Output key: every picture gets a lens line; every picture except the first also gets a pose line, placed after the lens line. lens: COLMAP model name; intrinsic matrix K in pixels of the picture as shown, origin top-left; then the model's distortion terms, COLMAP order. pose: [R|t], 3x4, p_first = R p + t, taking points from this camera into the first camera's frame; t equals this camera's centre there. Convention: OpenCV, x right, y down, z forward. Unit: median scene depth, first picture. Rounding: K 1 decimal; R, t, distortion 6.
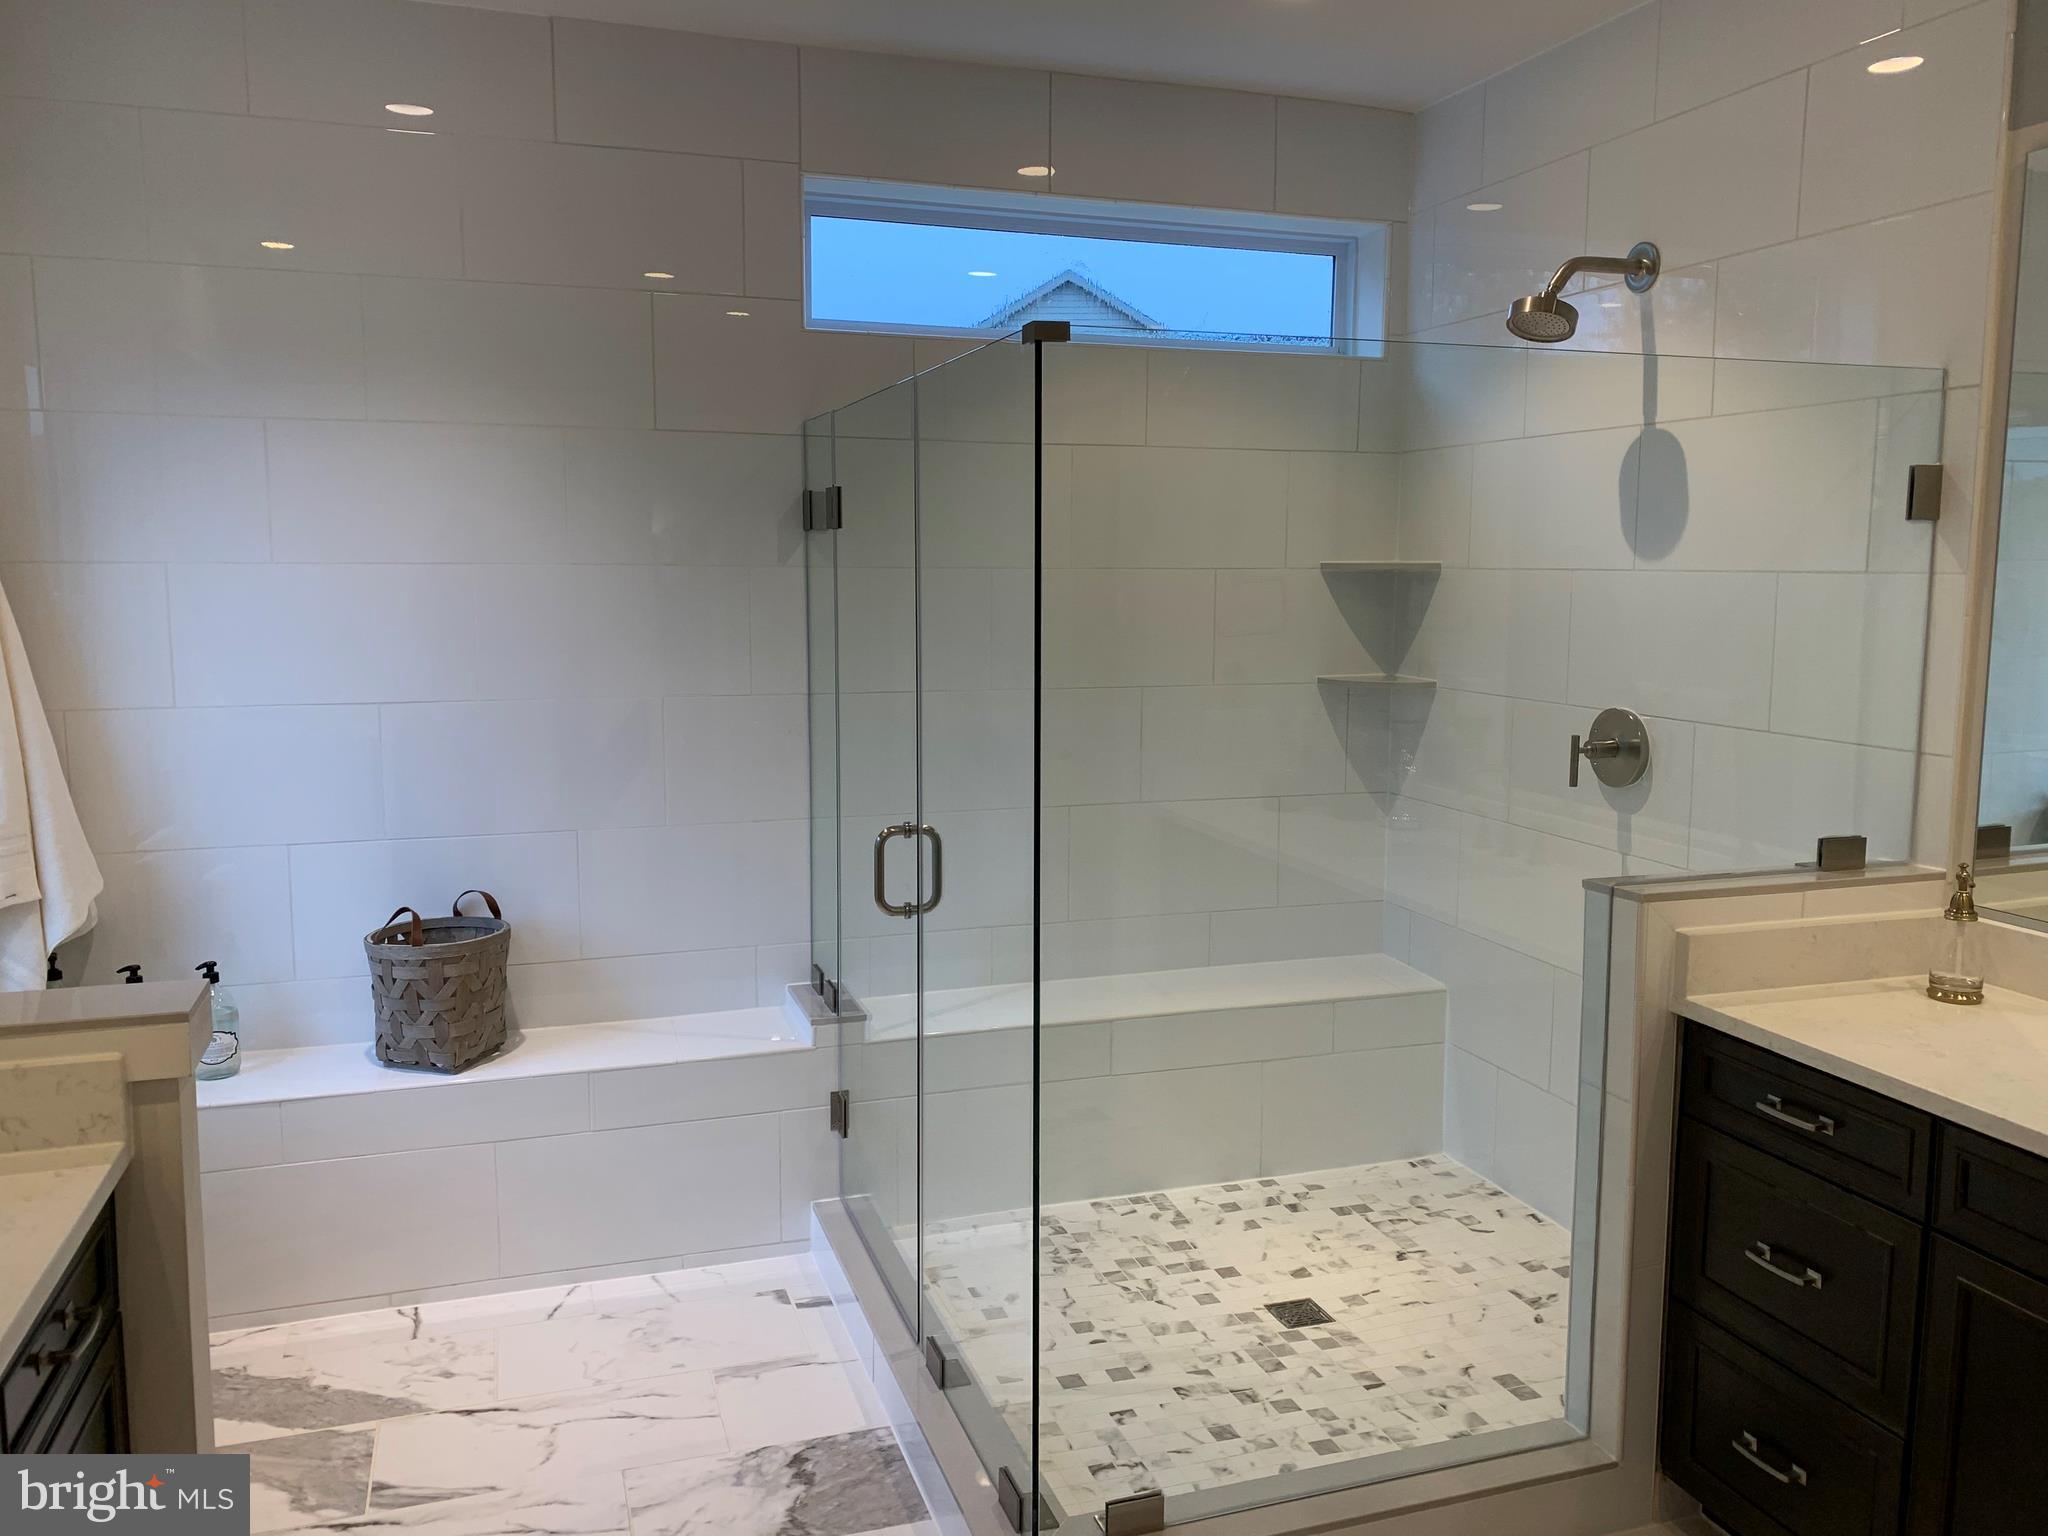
lens RADIAL K [[1531.1, 0, 1023.7], [0, 1531.1, 760.0], [0, 0, 1]] dist [0.009907, -0.006298]
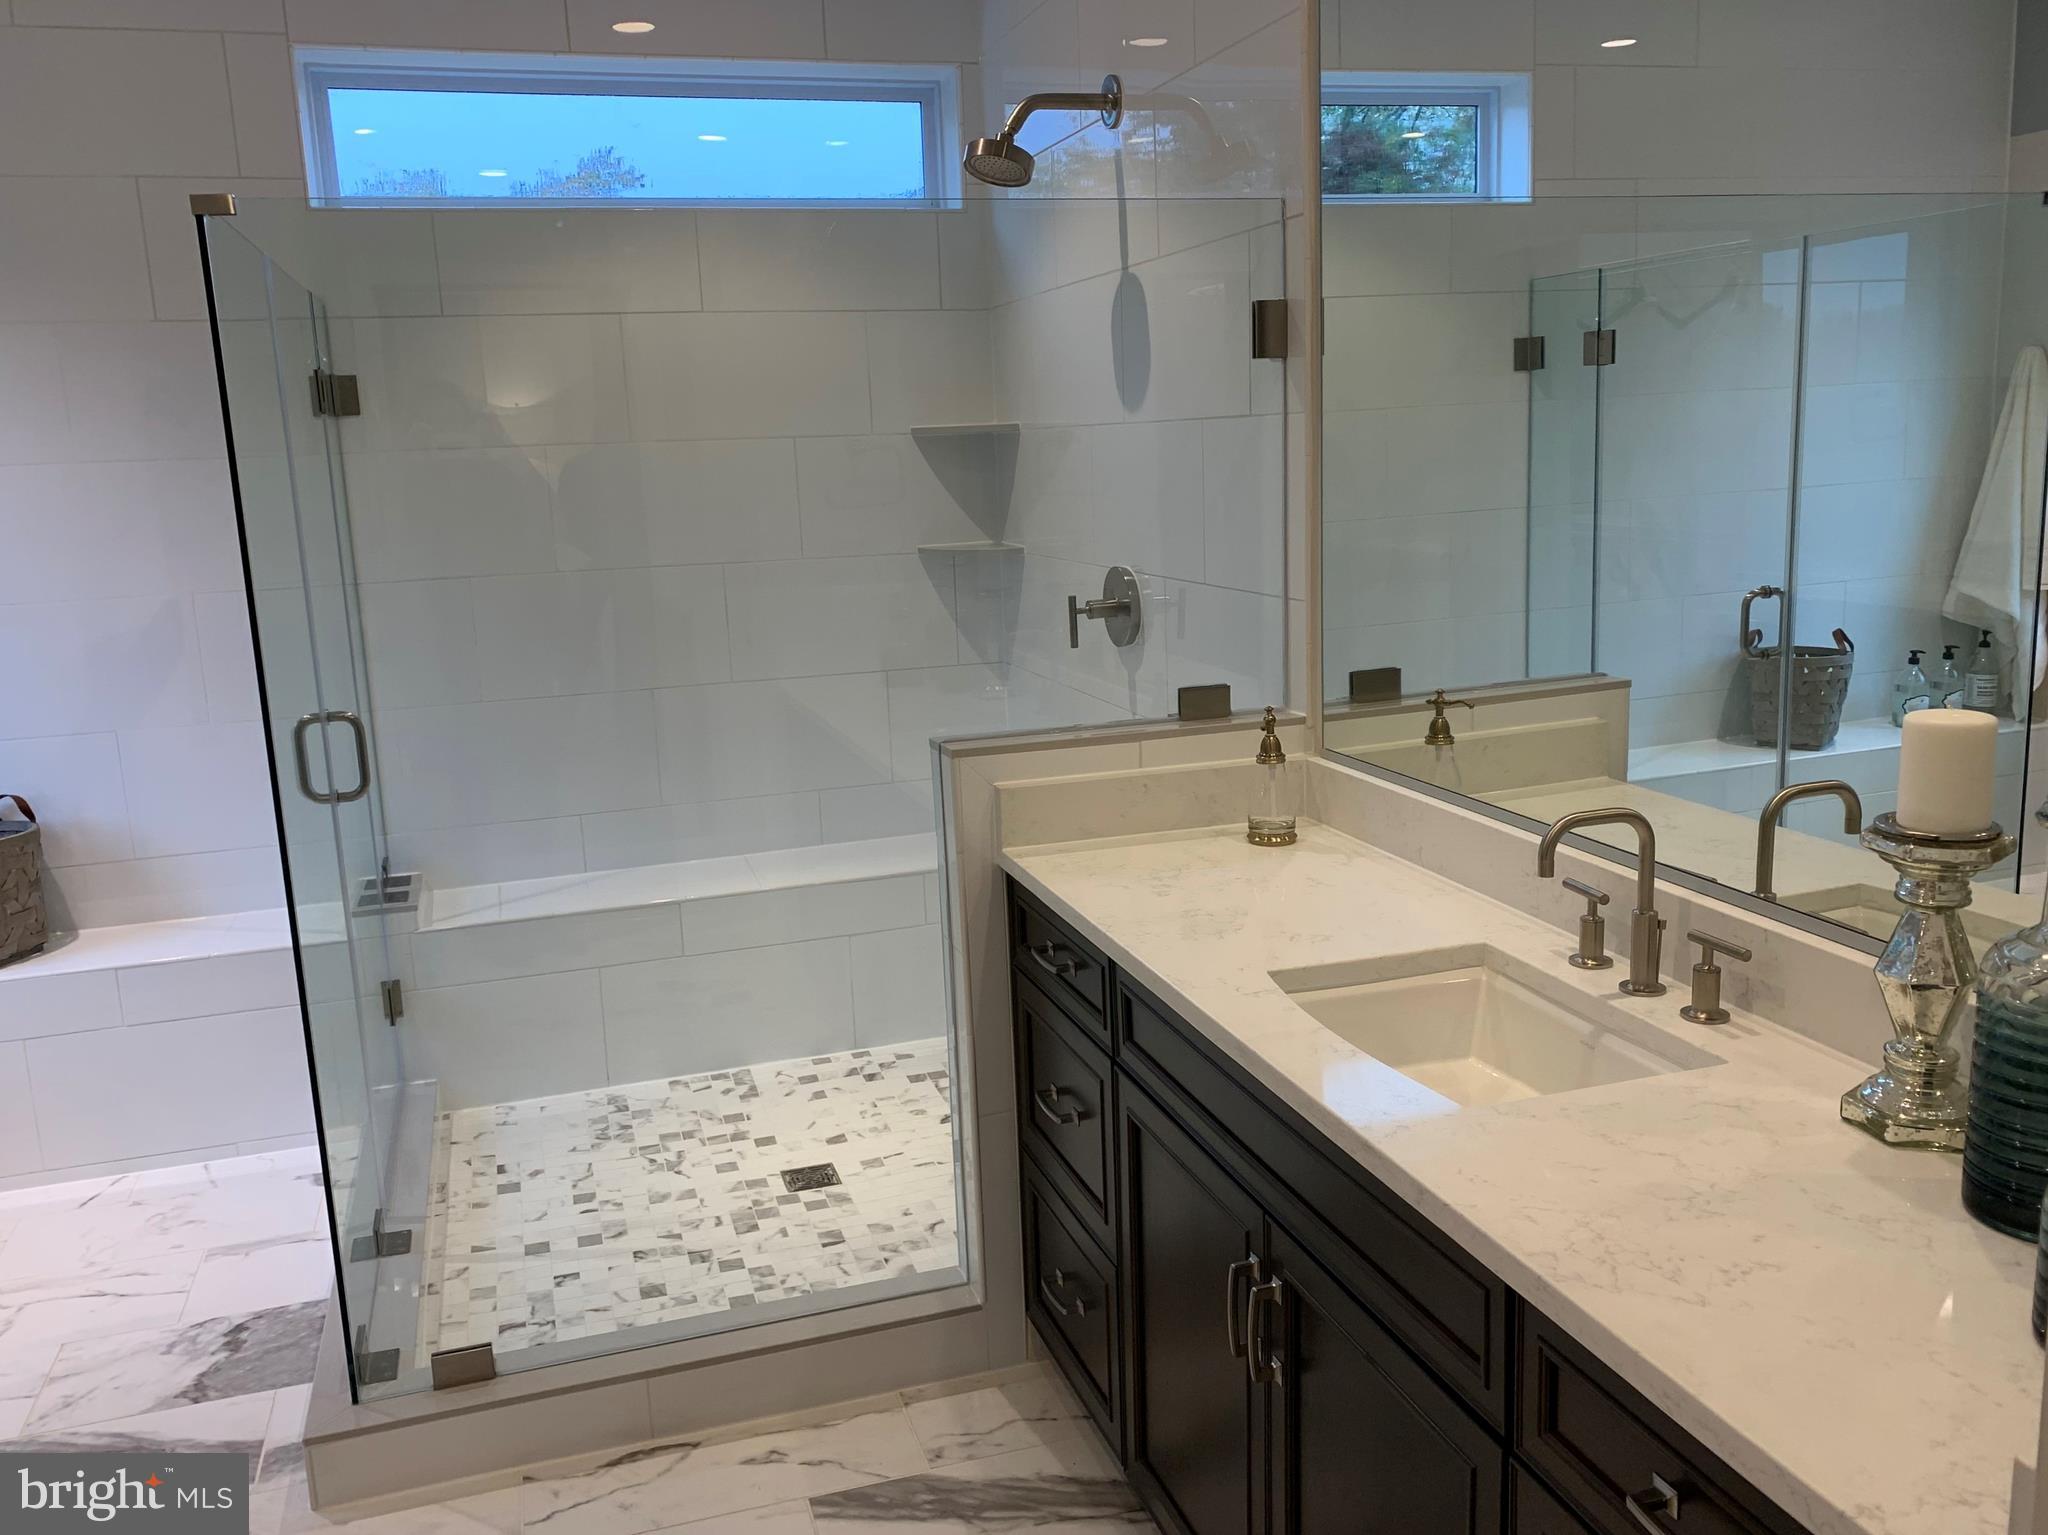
lens RADIAL K [[1582.6, 0, 1018.8], [0, 1582.6, 757.7], [0, 0, 1]] dist [0.059561, -0.095020]
pose [[0.998808, -0.038454, -0.030065, 0.360116], [0.040425, 0.996868, 0.067976, 0.017860], [0.027356, -0.069110, 0.997234, -0.025497]]
